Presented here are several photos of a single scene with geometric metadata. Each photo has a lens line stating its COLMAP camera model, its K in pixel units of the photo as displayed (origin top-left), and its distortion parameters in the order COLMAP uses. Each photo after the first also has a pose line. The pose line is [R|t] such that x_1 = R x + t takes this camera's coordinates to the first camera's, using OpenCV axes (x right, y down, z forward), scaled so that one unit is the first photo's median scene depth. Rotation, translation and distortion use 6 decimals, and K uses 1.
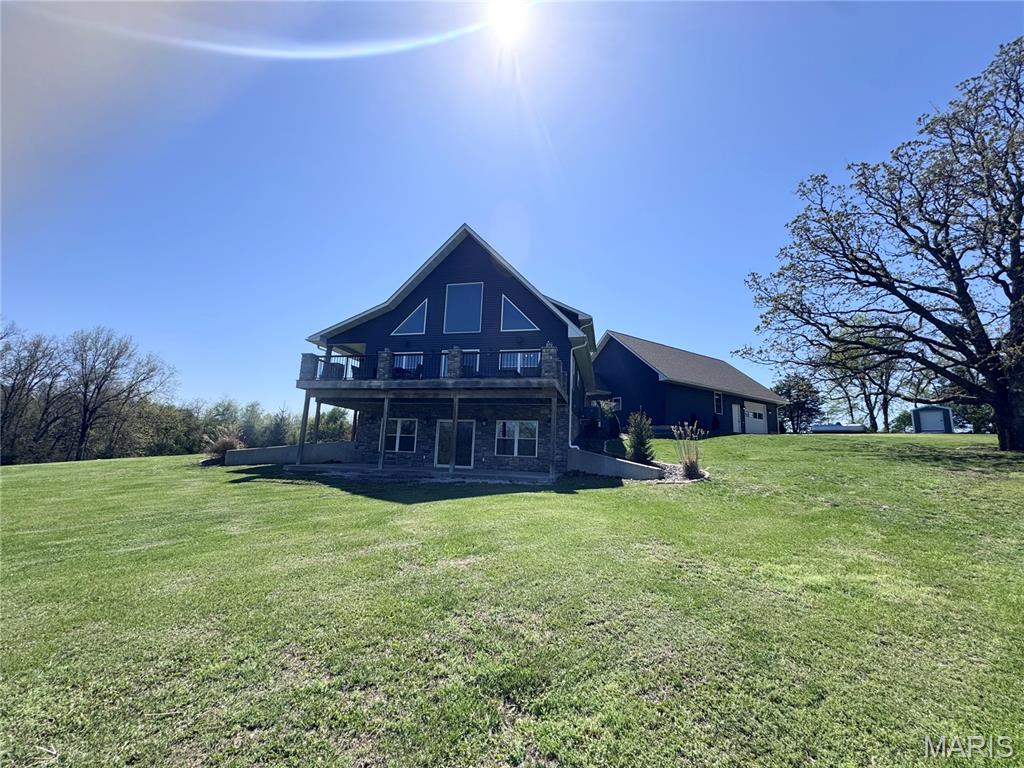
lens RADIAL K [[408.1, 0, 514.9], [0, 408.1, 385.0], [0, 0, 1]] dist [-0.001219, 0.000227]
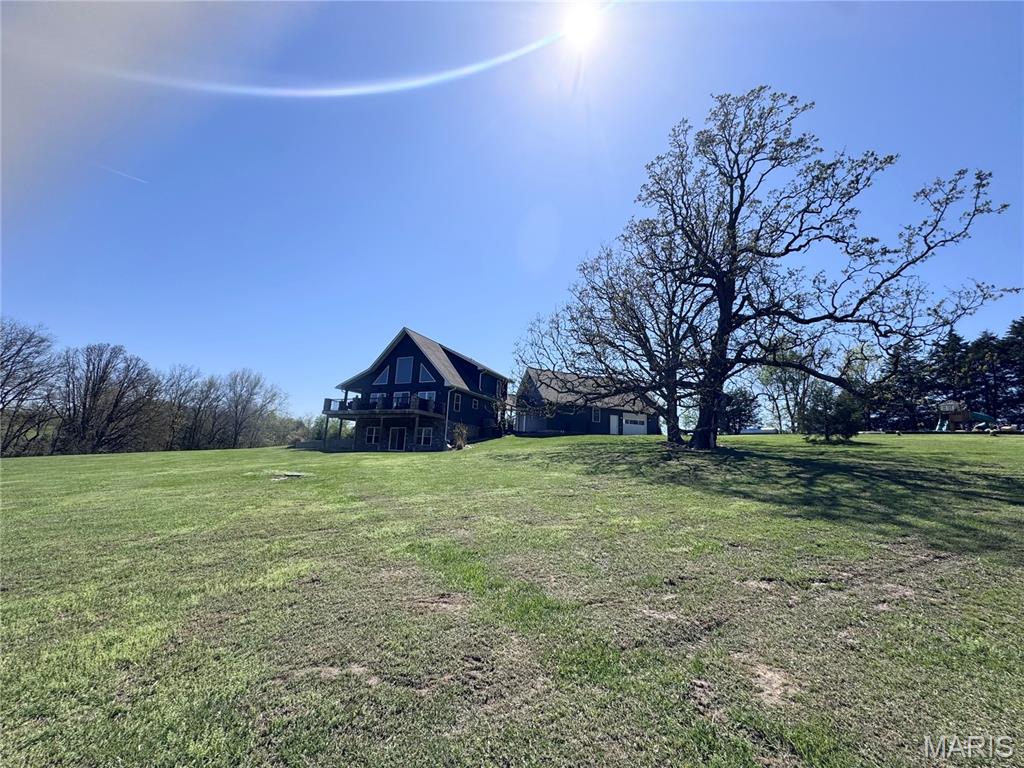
lens RADIAL K [[408.1, 0, 509.1], [0, 408.1, 384.8], [0, 0, 1]] dist [-0.001219, 0.000227]
pose [[0.977004, -0.030893, -0.210972, 0.299608], [0.026646, 0.999382, -0.022946, -0.022667], [0.211550, 0.016797, 0.977223, -0.311329]]
